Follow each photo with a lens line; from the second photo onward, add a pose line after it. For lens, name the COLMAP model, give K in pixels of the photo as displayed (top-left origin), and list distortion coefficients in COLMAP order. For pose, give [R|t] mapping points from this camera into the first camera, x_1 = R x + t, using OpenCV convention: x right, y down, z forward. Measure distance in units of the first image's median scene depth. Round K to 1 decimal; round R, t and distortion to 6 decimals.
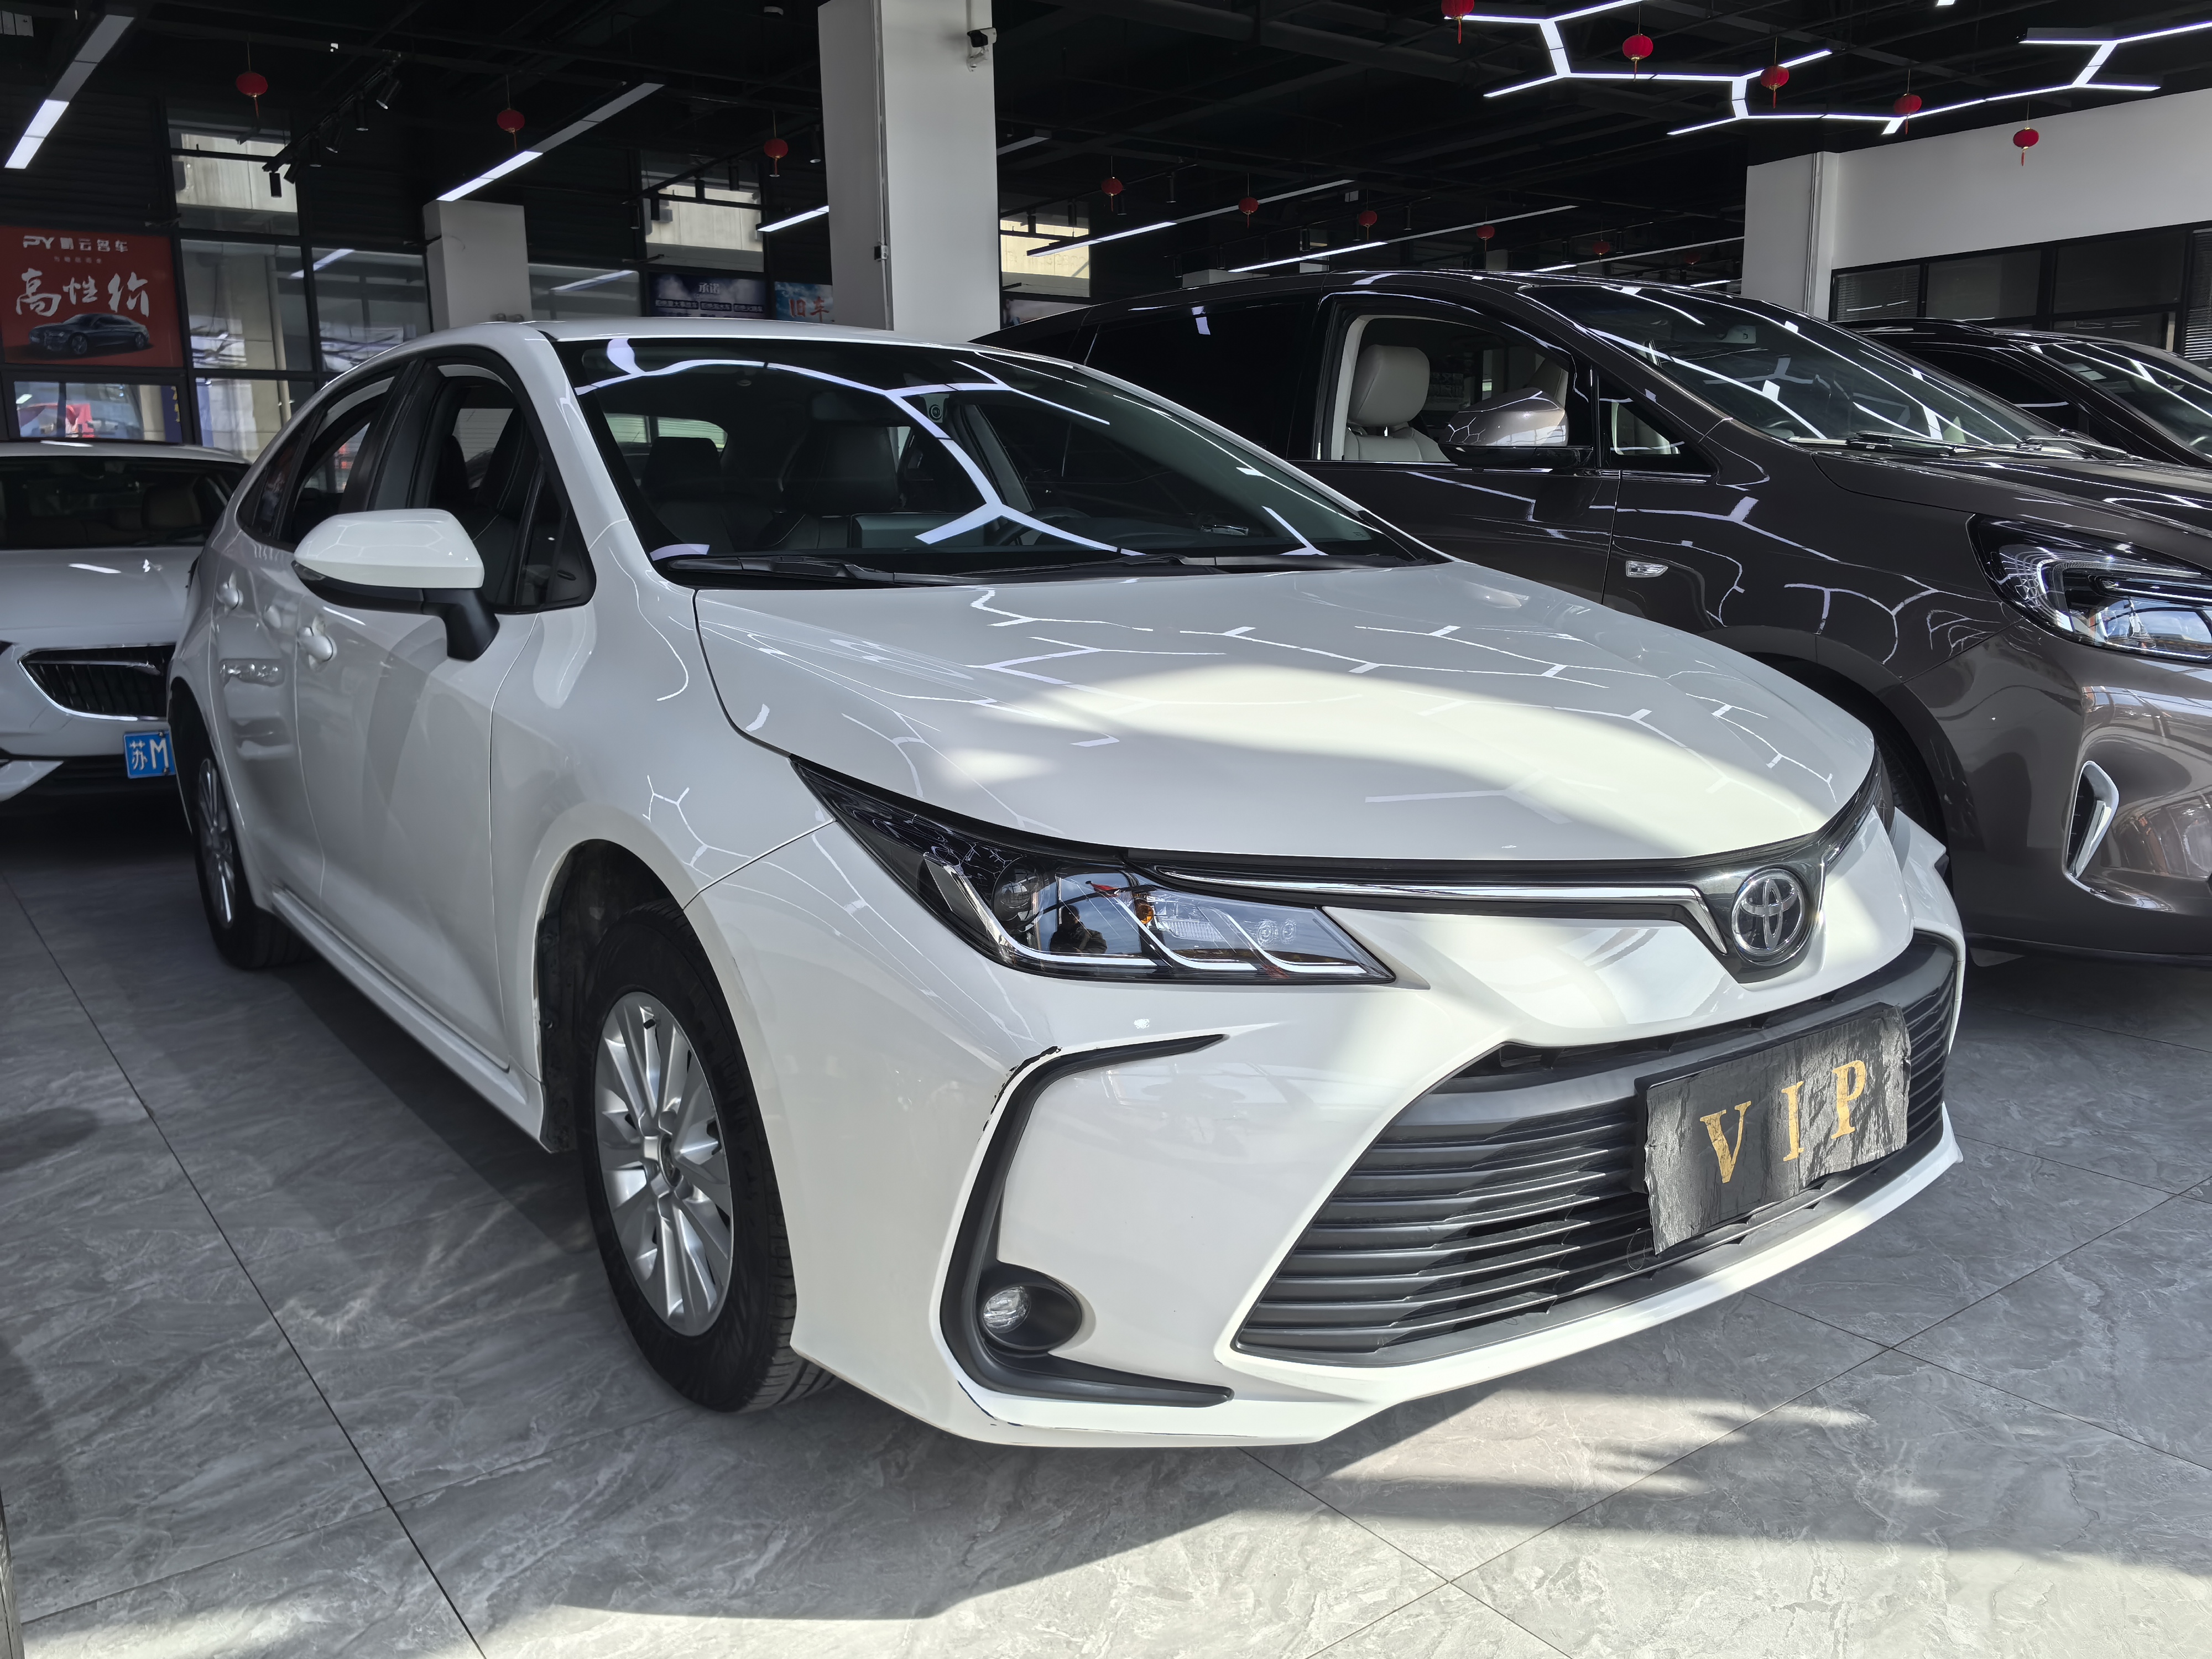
lens RADIAL K [[1737.1, 0, 1100.2], [0, 1737.1, 838.7], [0, 0, 1]] dist [0.036686, -0.052732]
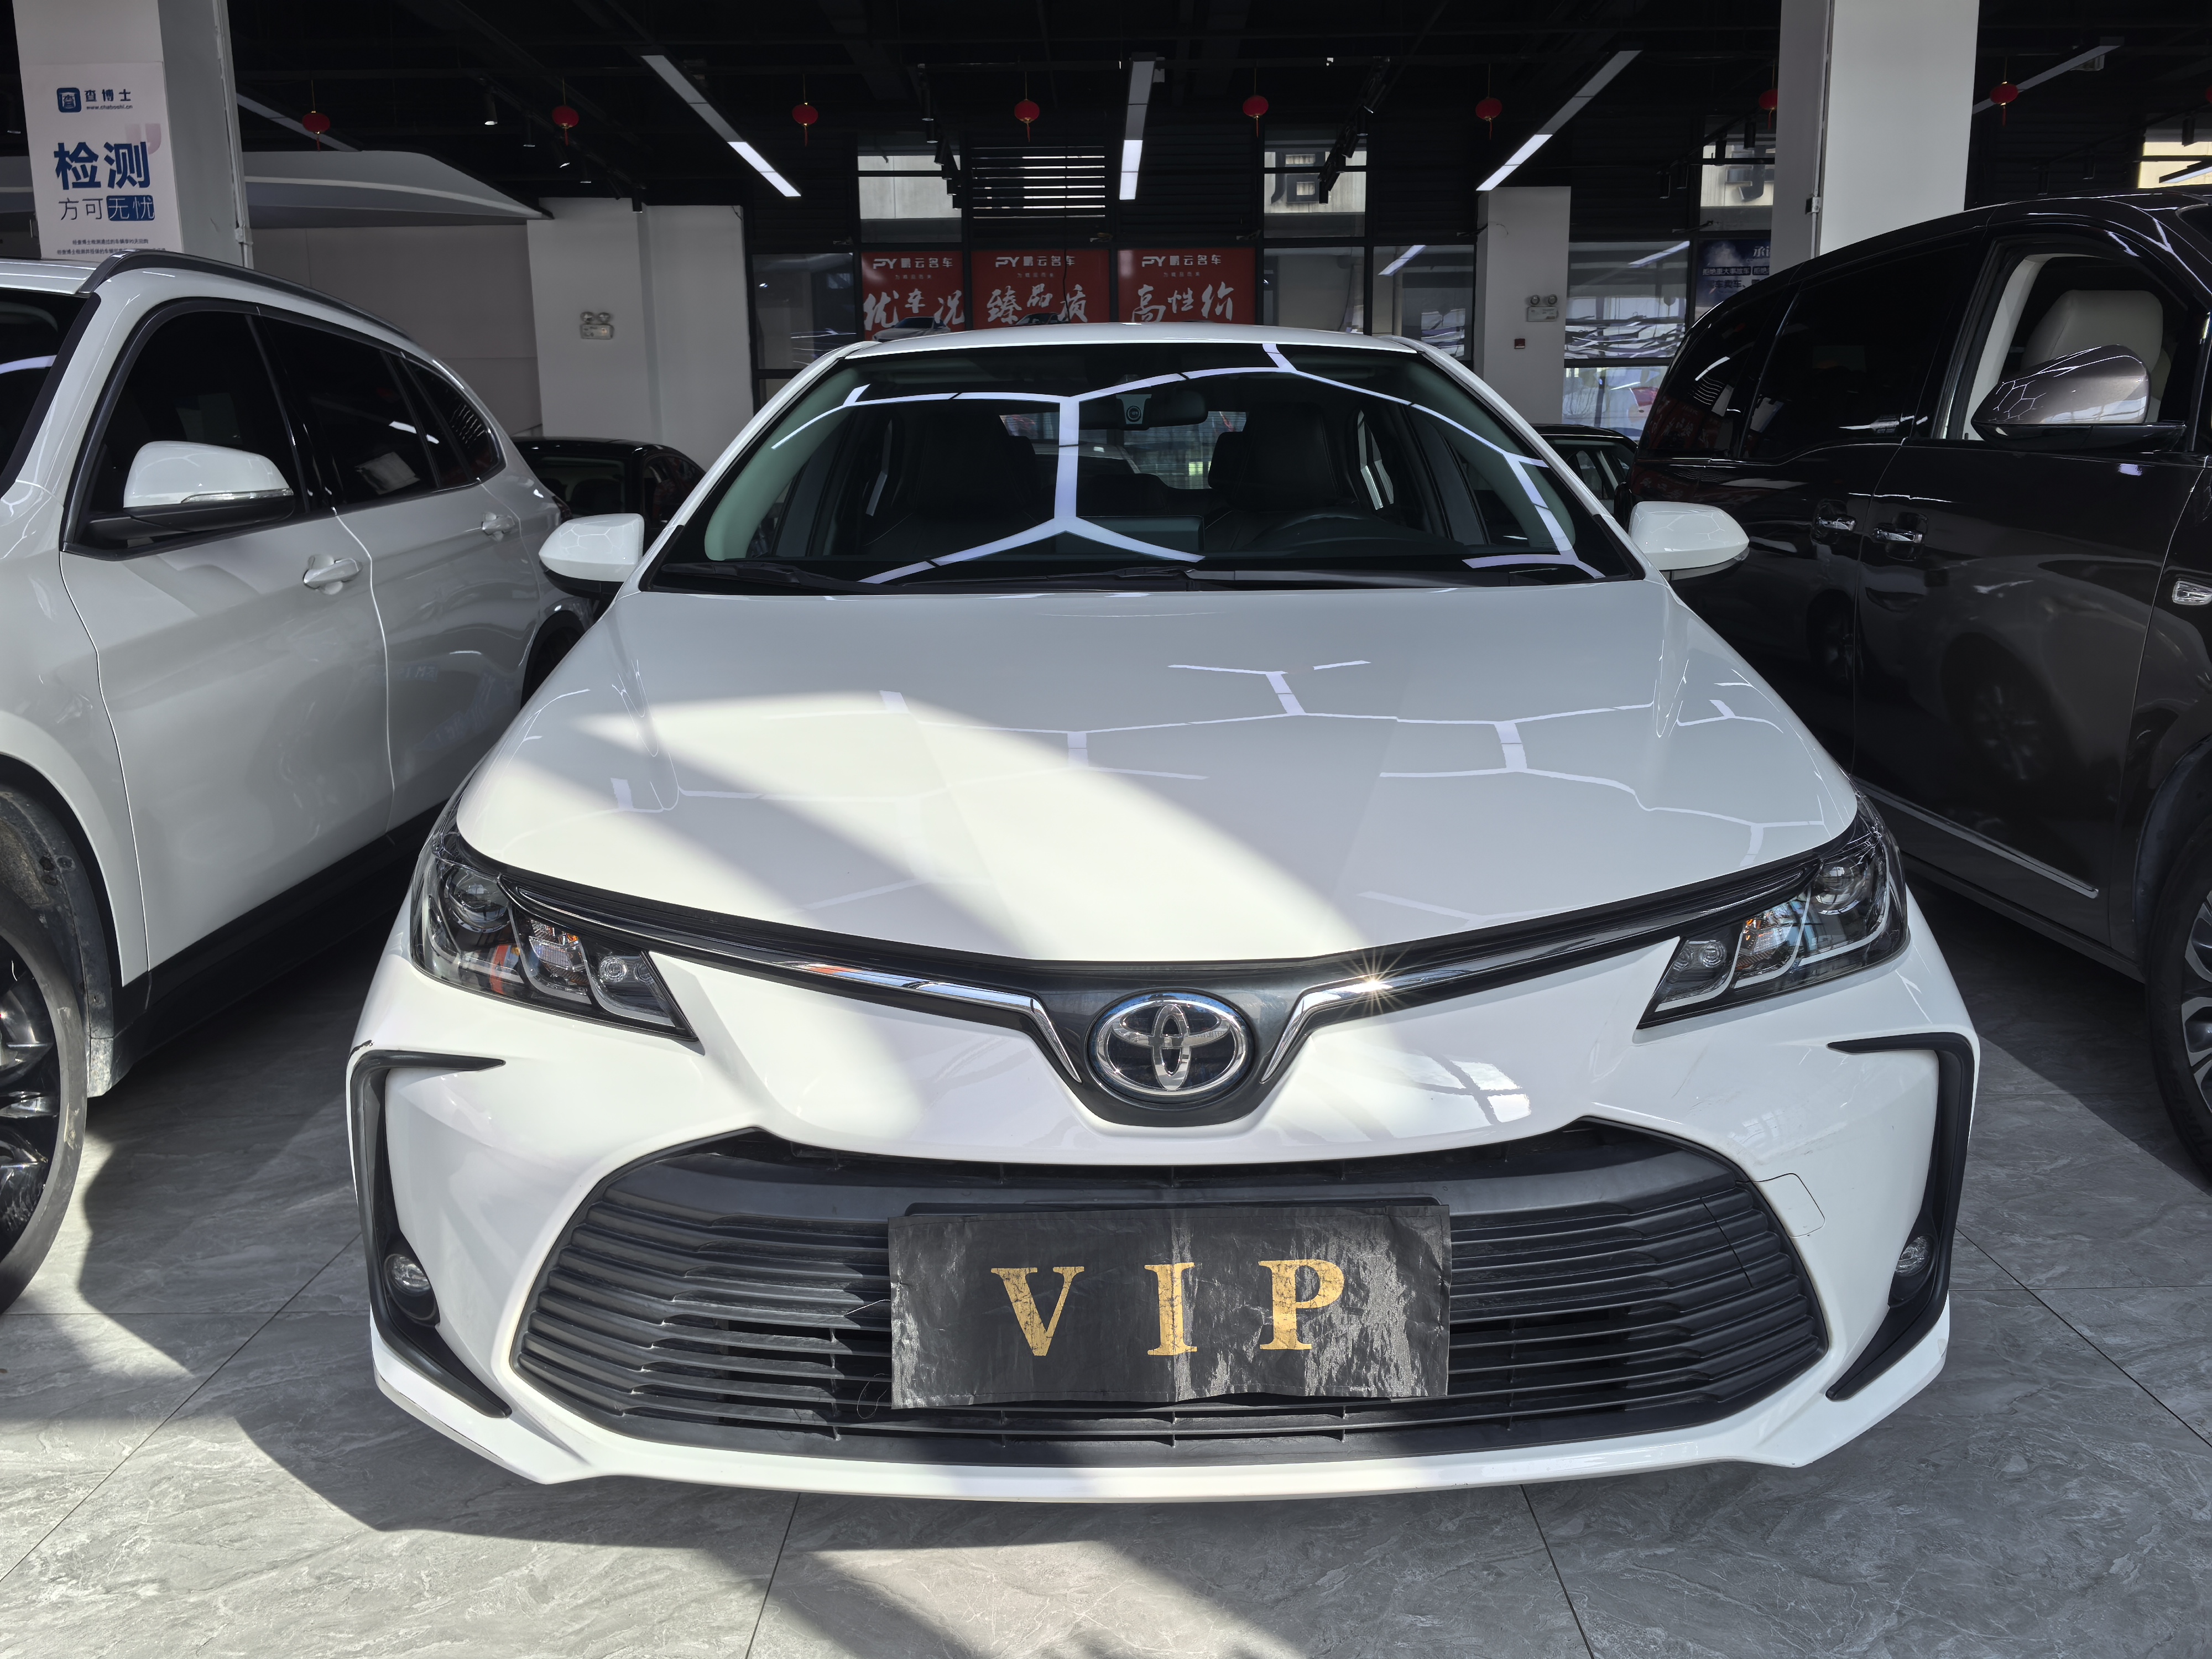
lens RADIAL K [[1737.1, 0, 1100.2], [0, 1737.1, 838.7], [0, 0, 1]] dist [0.036686, -0.052732]
pose [[0.808020, 0.114704, -0.577881, 0.761174], [-0.106438, 0.993145, 0.048305, -0.082291], [0.579461, 0.022477, 0.814690, 0.308672]]
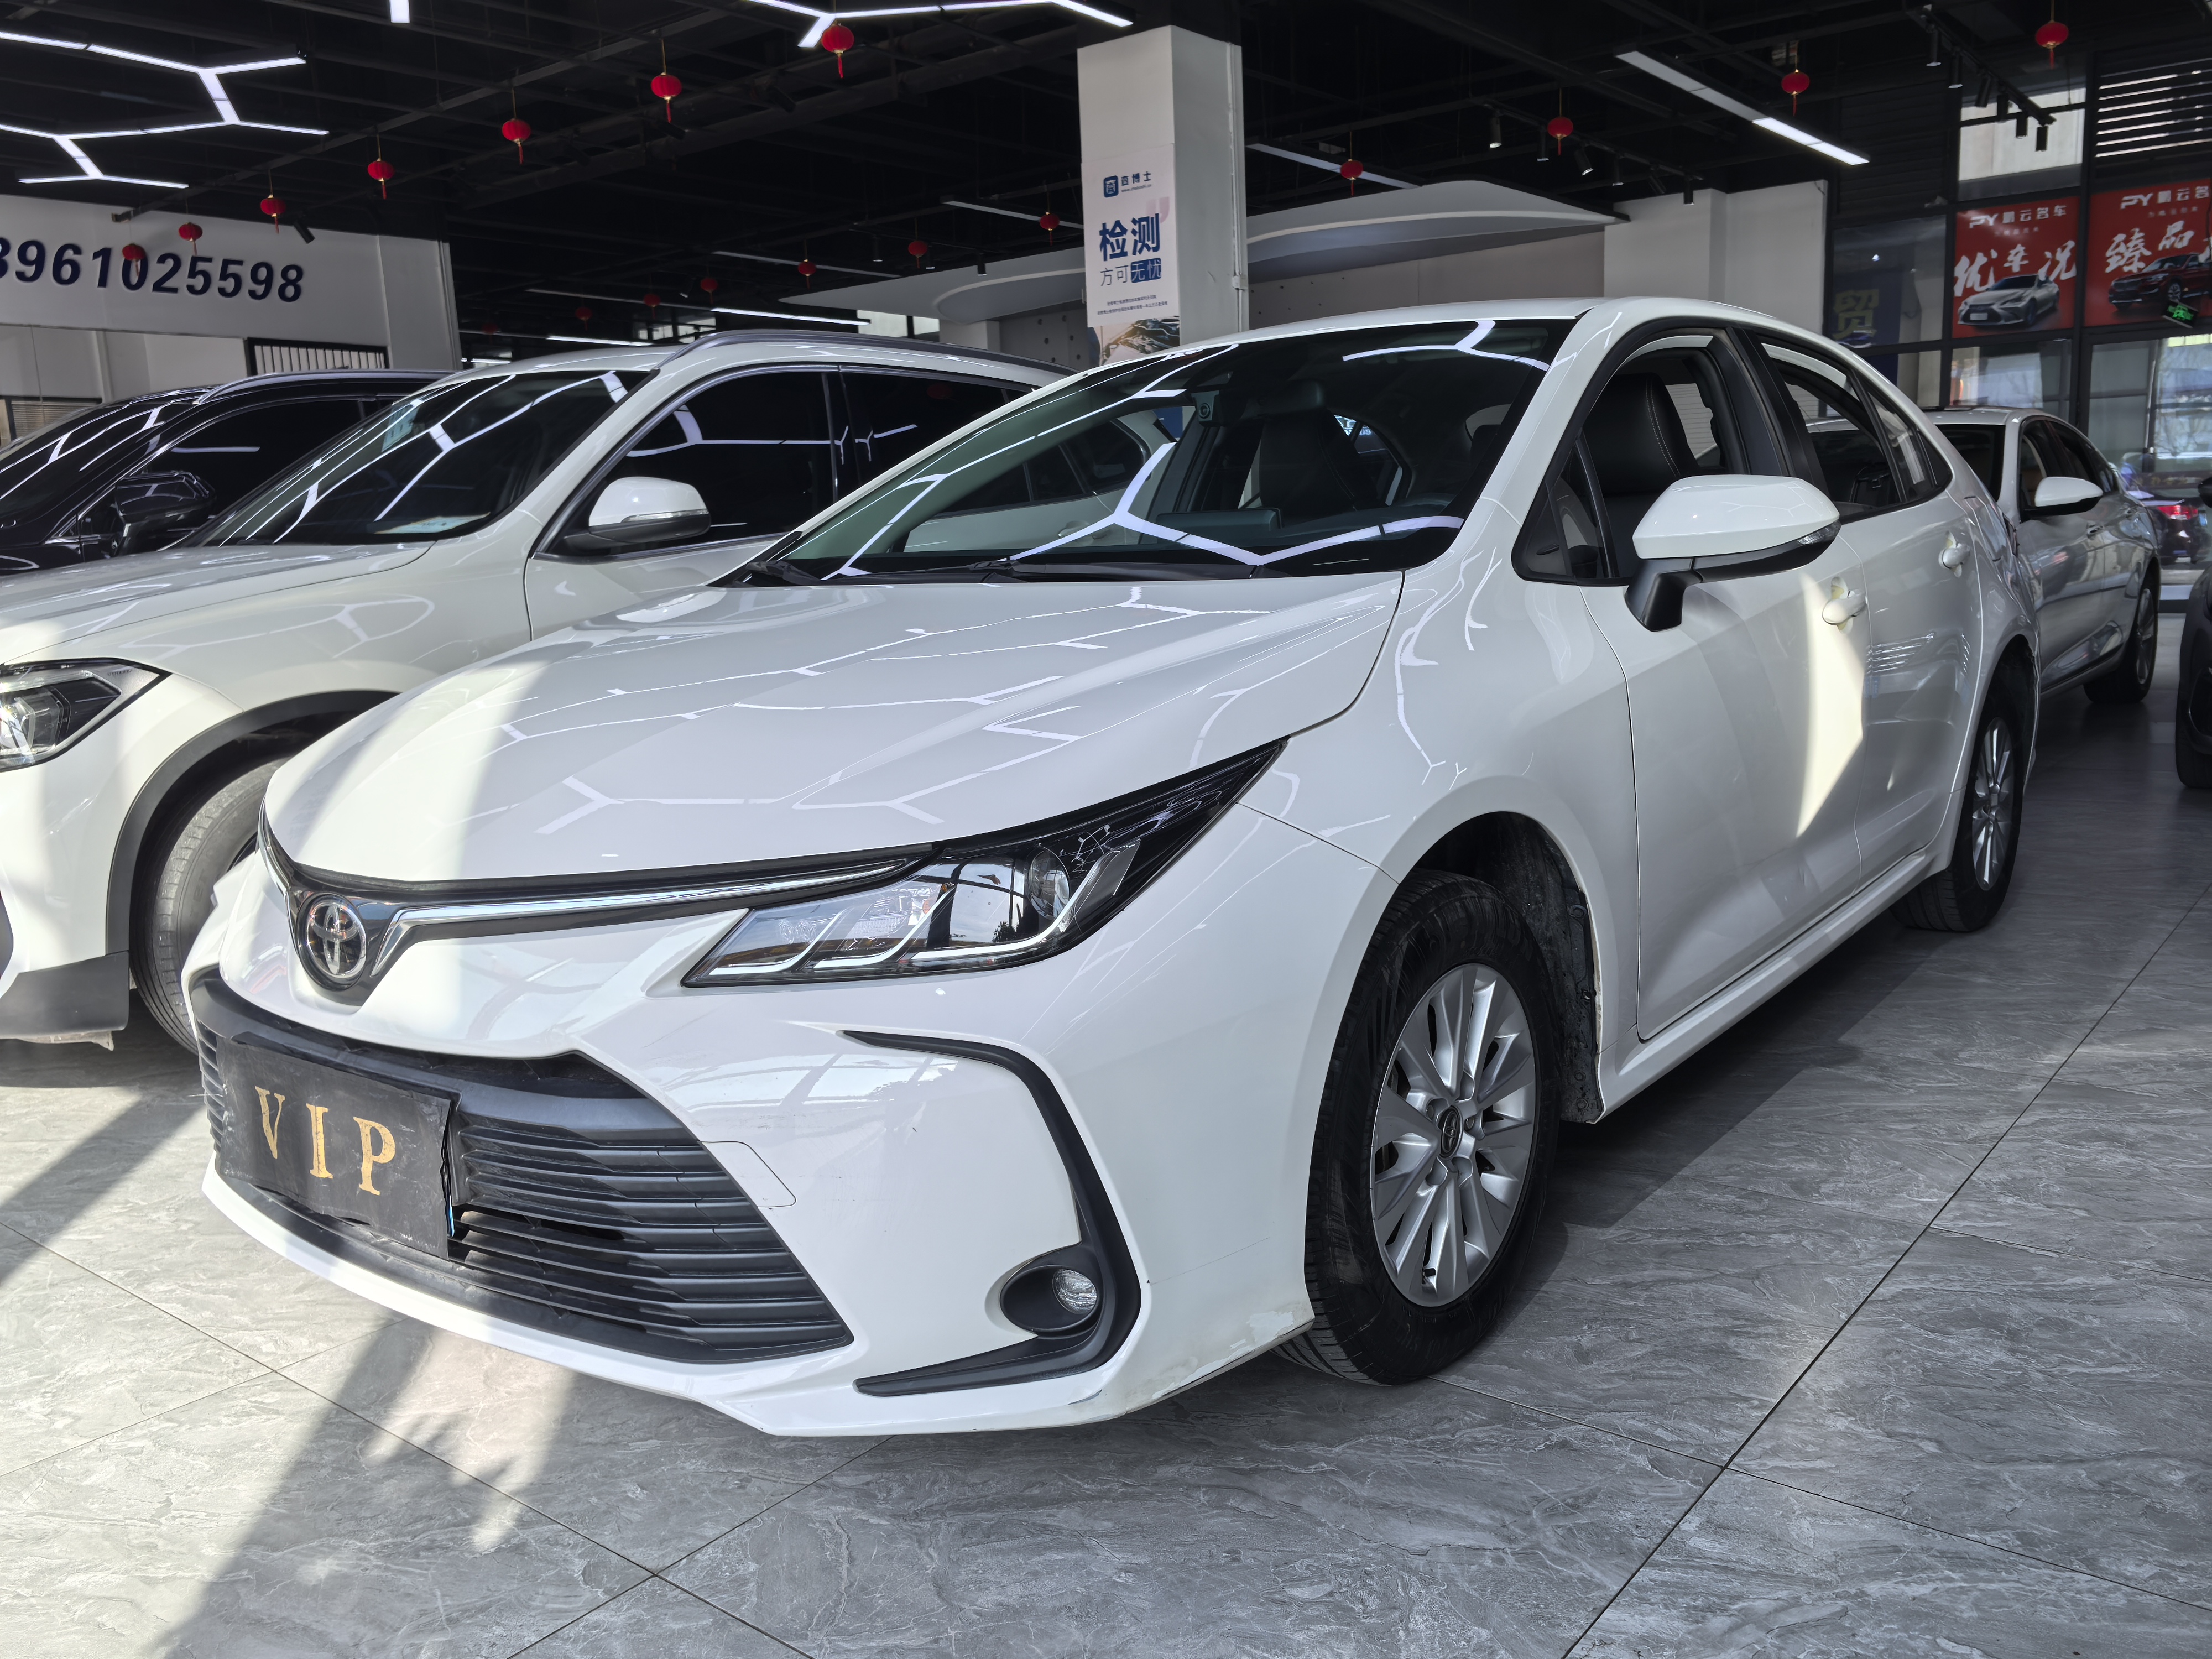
lens RADIAL K [[1715.1, 0, 1117.2], [0, 1715.1, 839.7], [0, 0, 1]] dist [0.044710, -0.061835]
pose [[0.272997, 0.171036, -0.946689, 1.374389], [-0.138851, 0.980770, 0.137153, -0.204401], [0.951942, 0.094007, 0.291495, 1.070027]]
